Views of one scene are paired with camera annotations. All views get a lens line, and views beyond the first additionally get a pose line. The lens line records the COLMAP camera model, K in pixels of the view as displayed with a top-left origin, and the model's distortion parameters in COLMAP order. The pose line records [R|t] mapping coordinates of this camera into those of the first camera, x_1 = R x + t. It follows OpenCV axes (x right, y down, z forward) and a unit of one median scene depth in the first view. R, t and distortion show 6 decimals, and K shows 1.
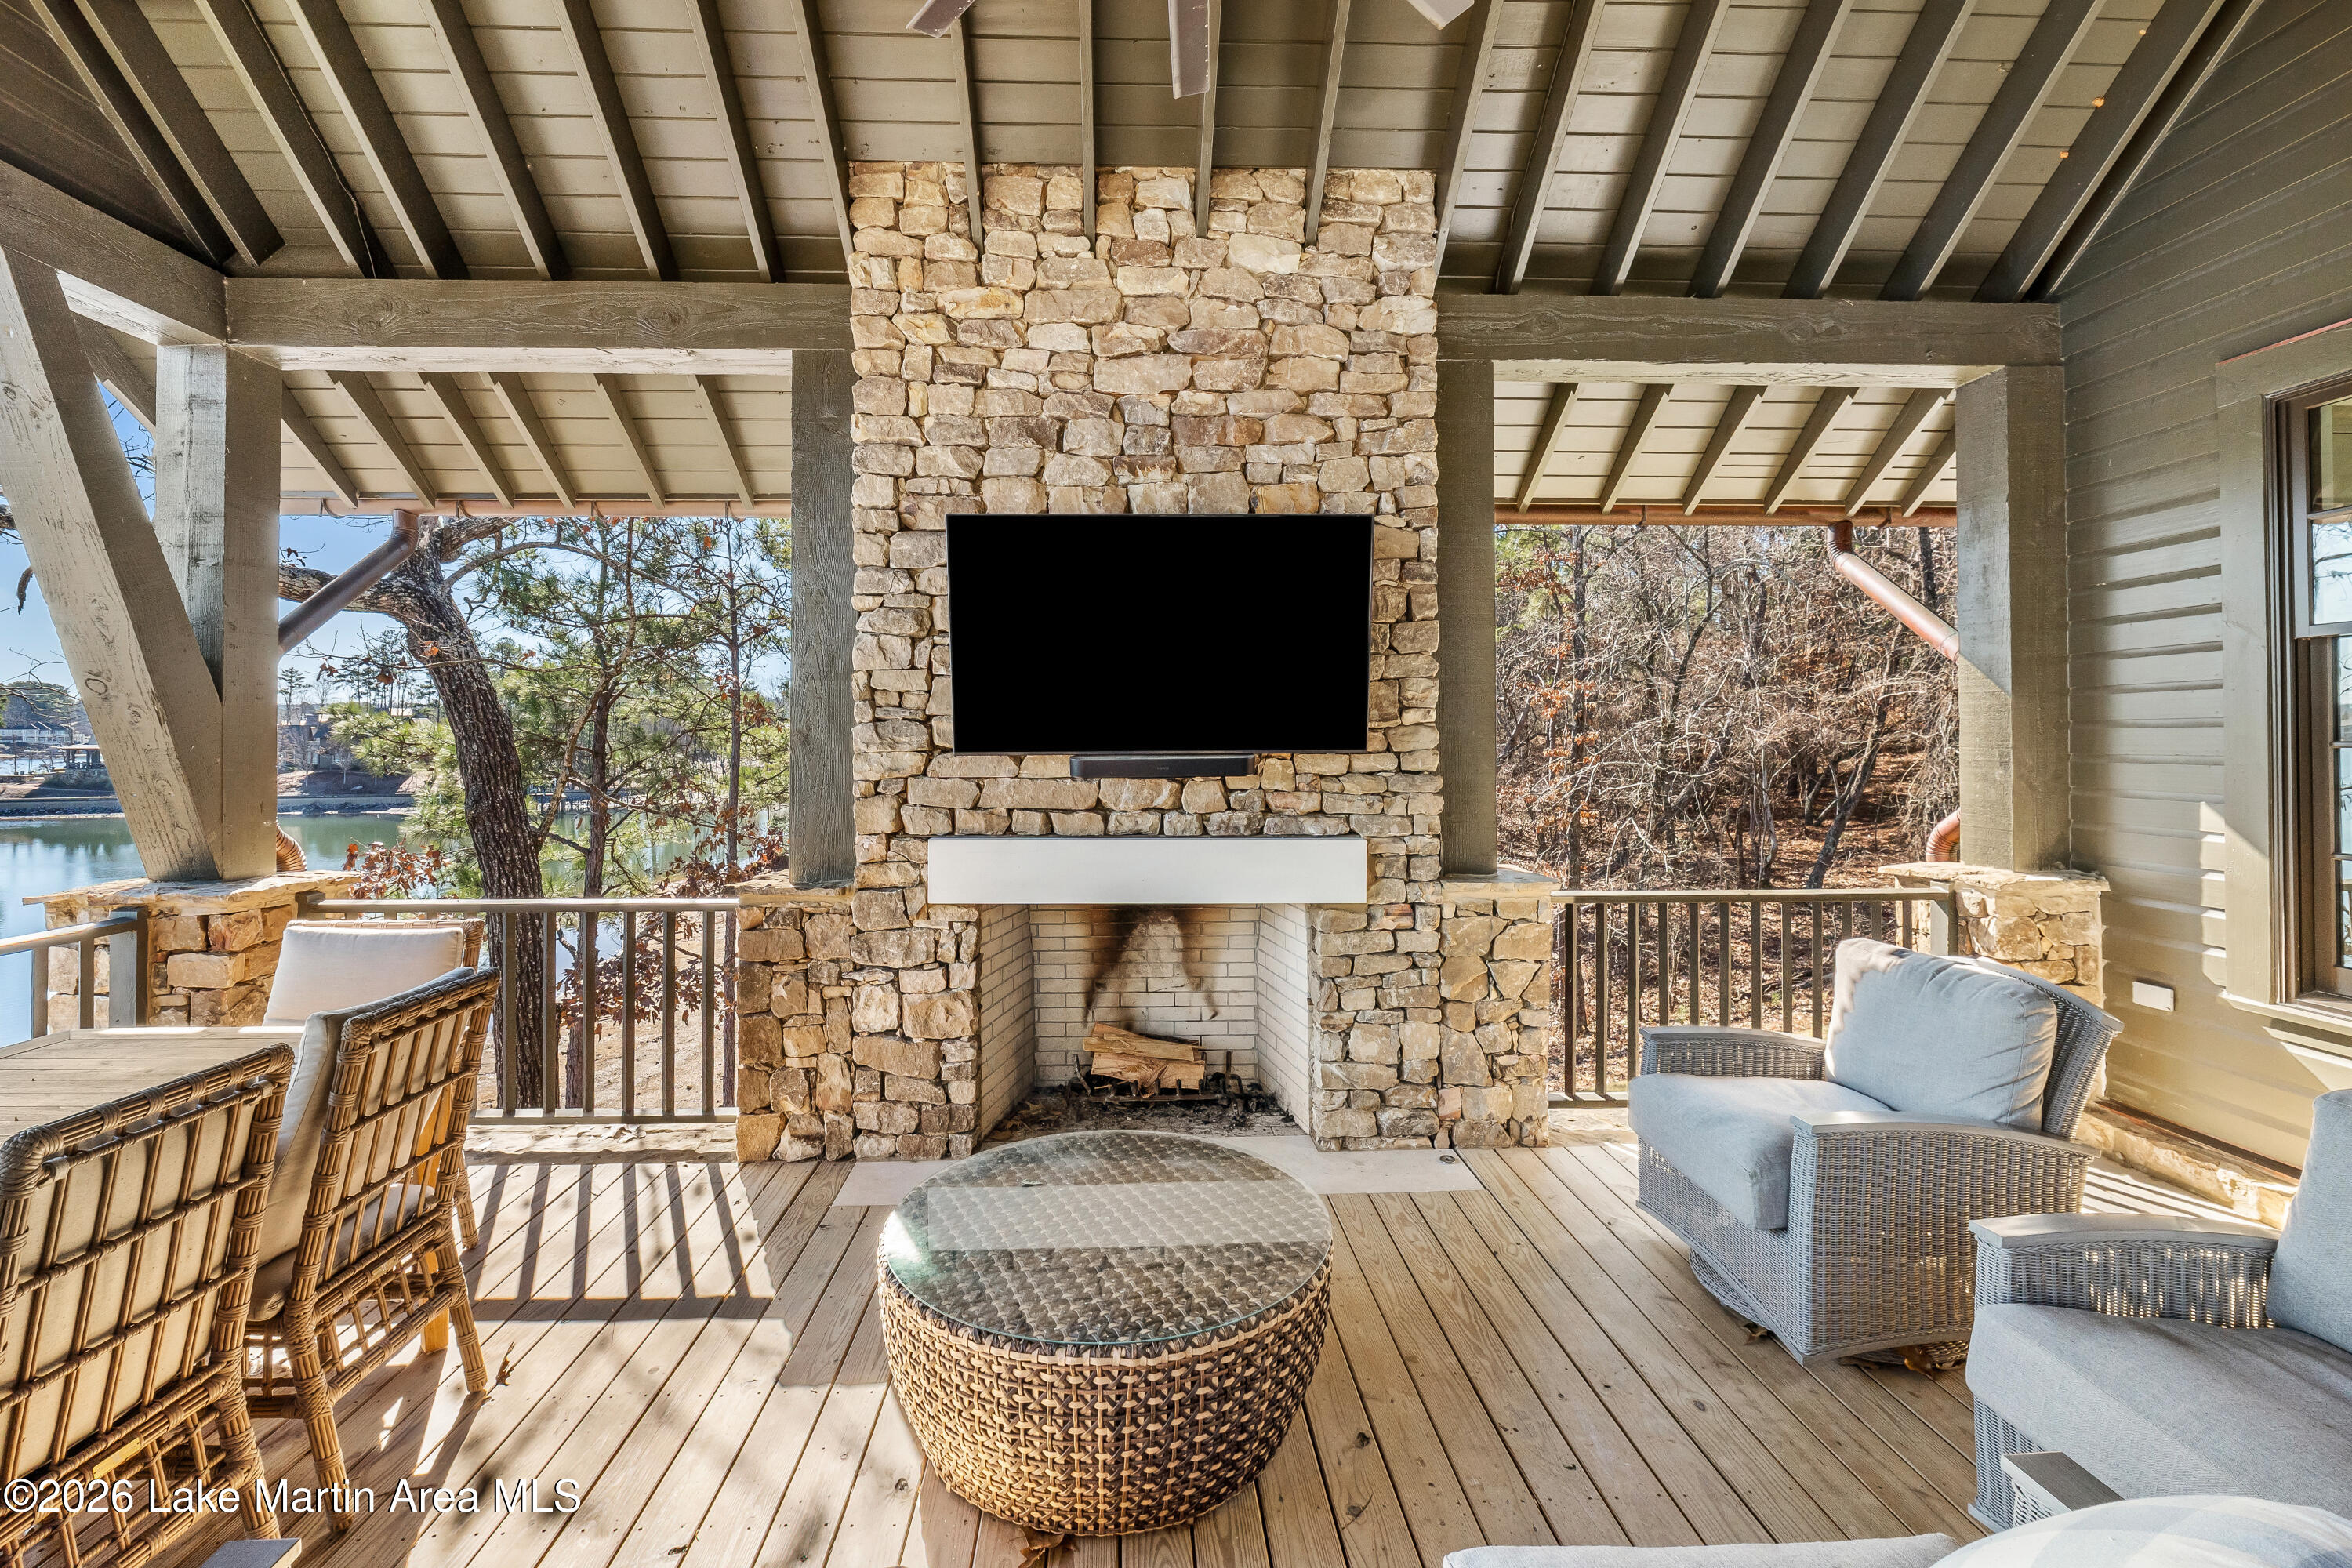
lens RADIAL K [[1018.4, 0, 1162.2], [0, 1018.4, 719.2], [0, 0, 1]] dist [-0.003617, -0.001604]
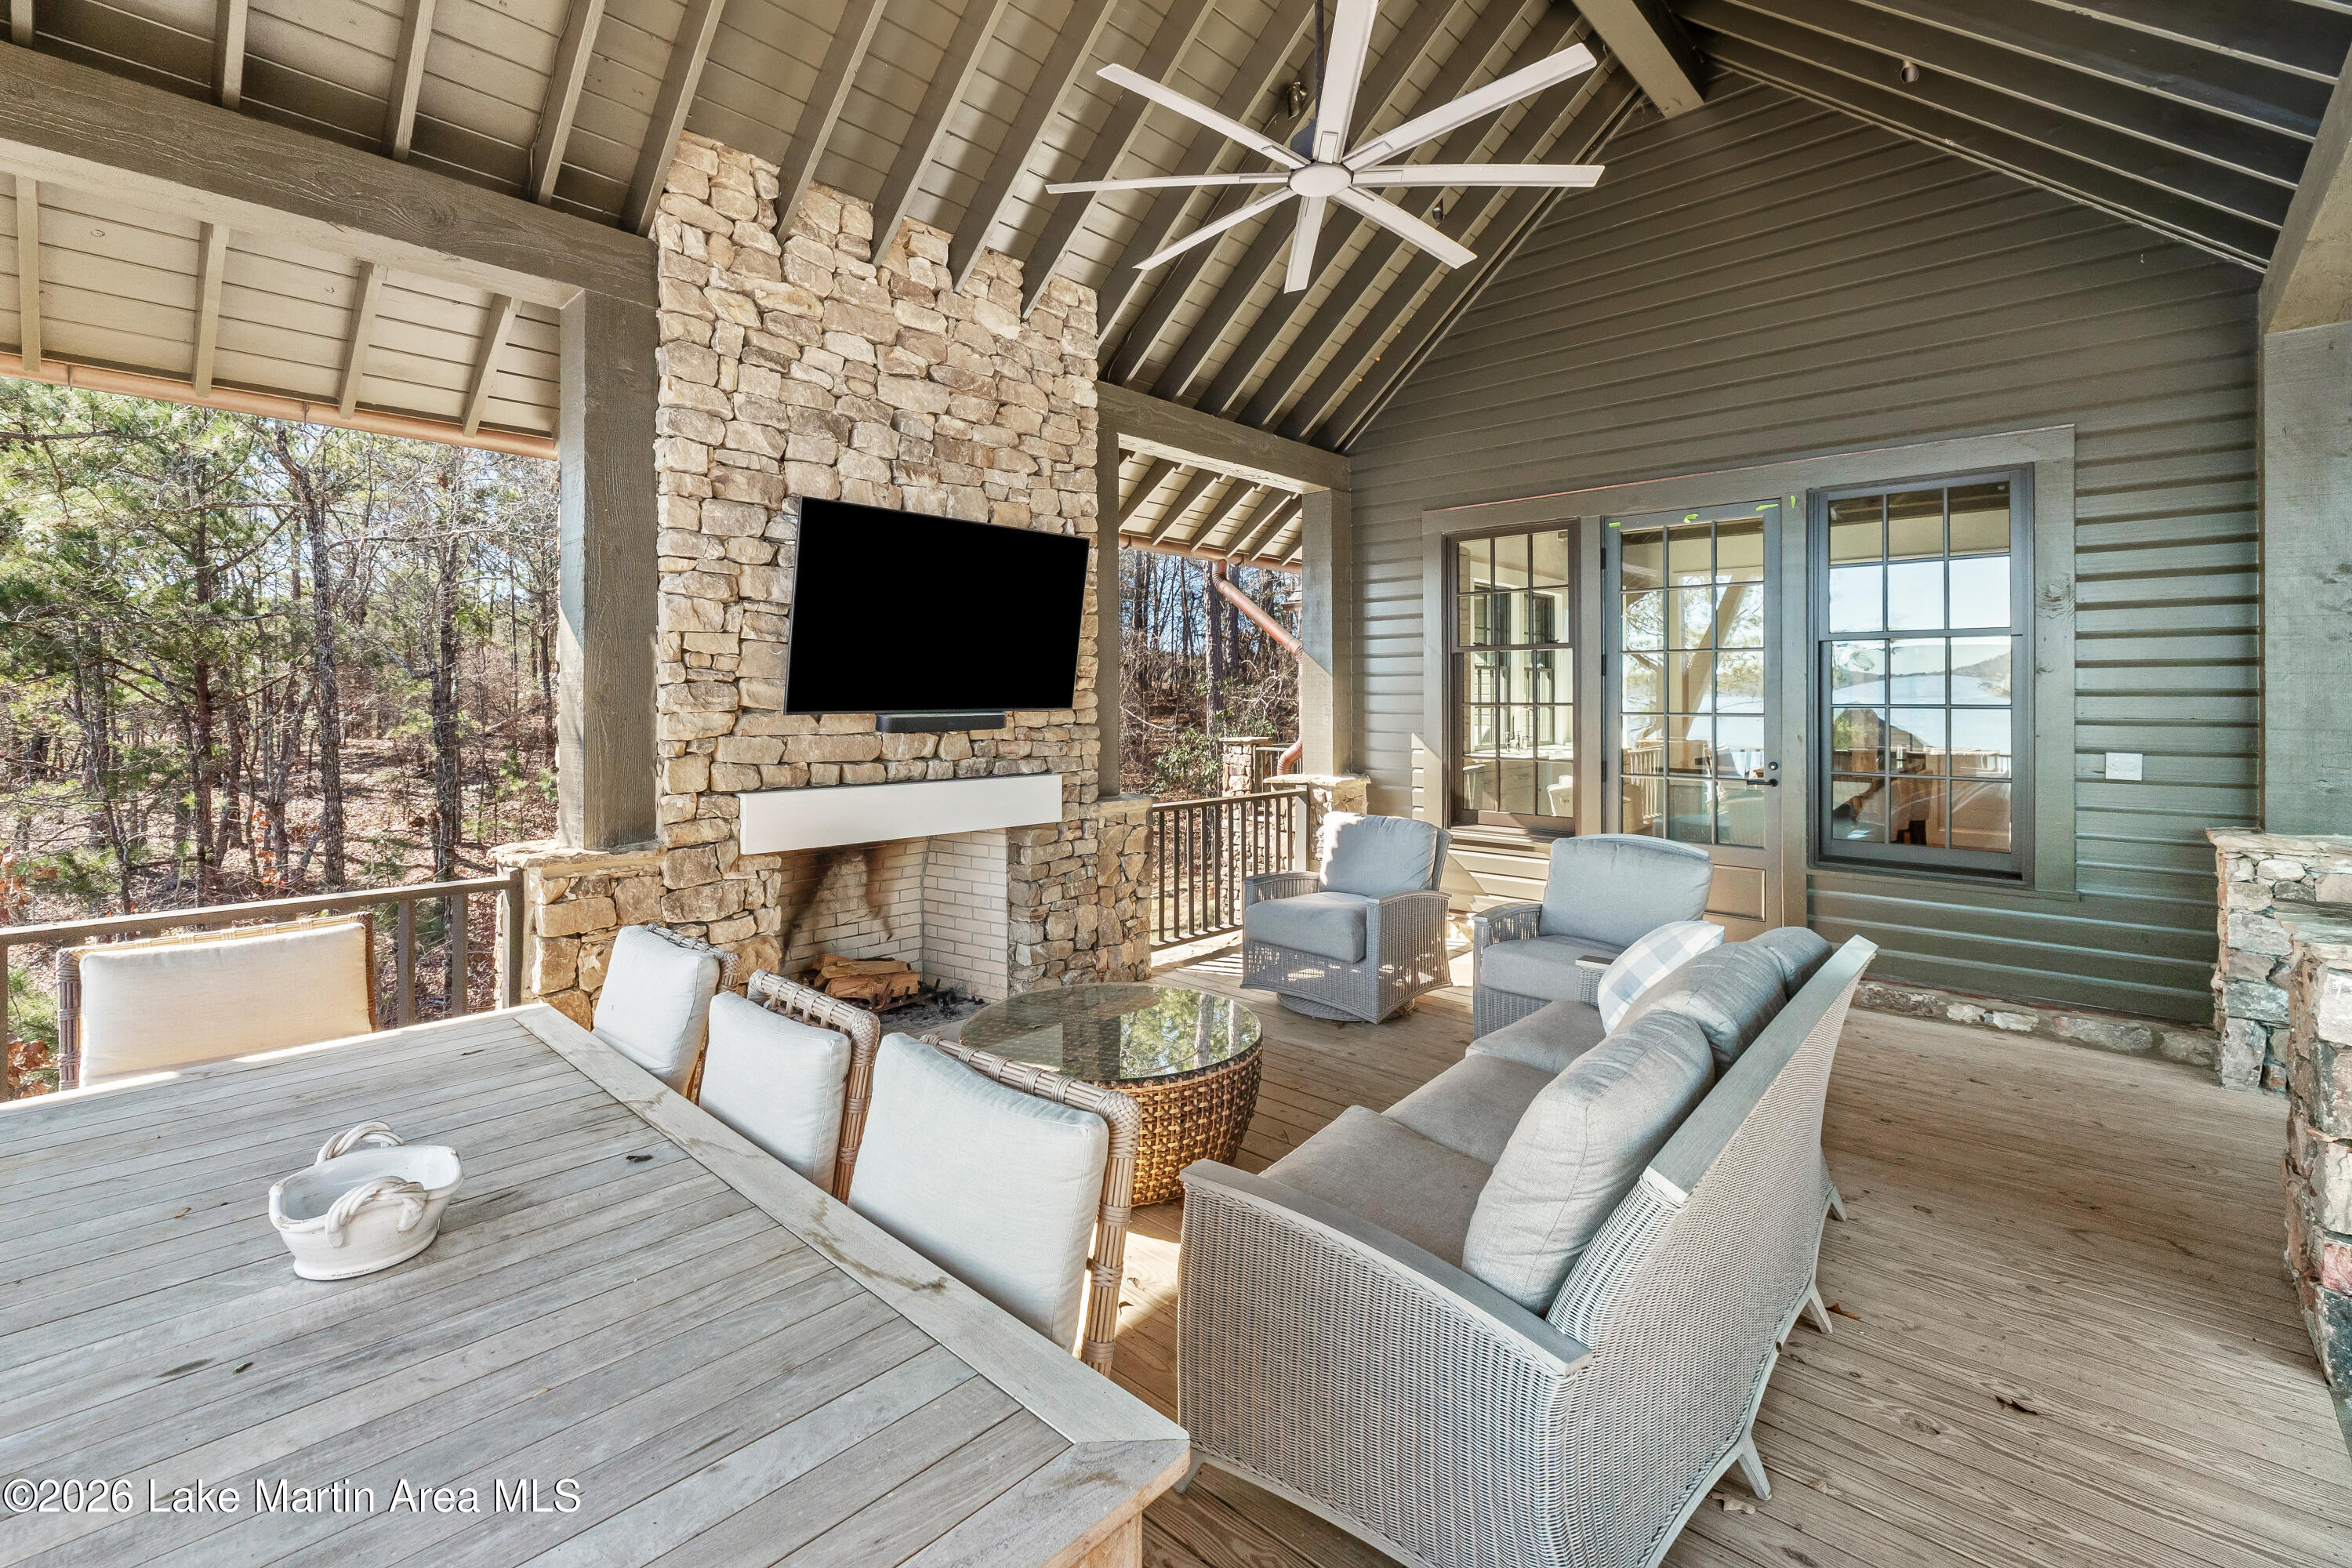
lens RADIAL K [[1018.4, 0, 1131.4], [0, 1018.4, 685.4], [0, 0, 1]] dist [-0.003617, -0.001604]
pose [[0.724161, 0.011368, 0.689537, -0.656846], [-0.012839, 0.999913, -0.003002, 0.002436], [-0.689511, -0.006679, 0.724244, -0.042582]]
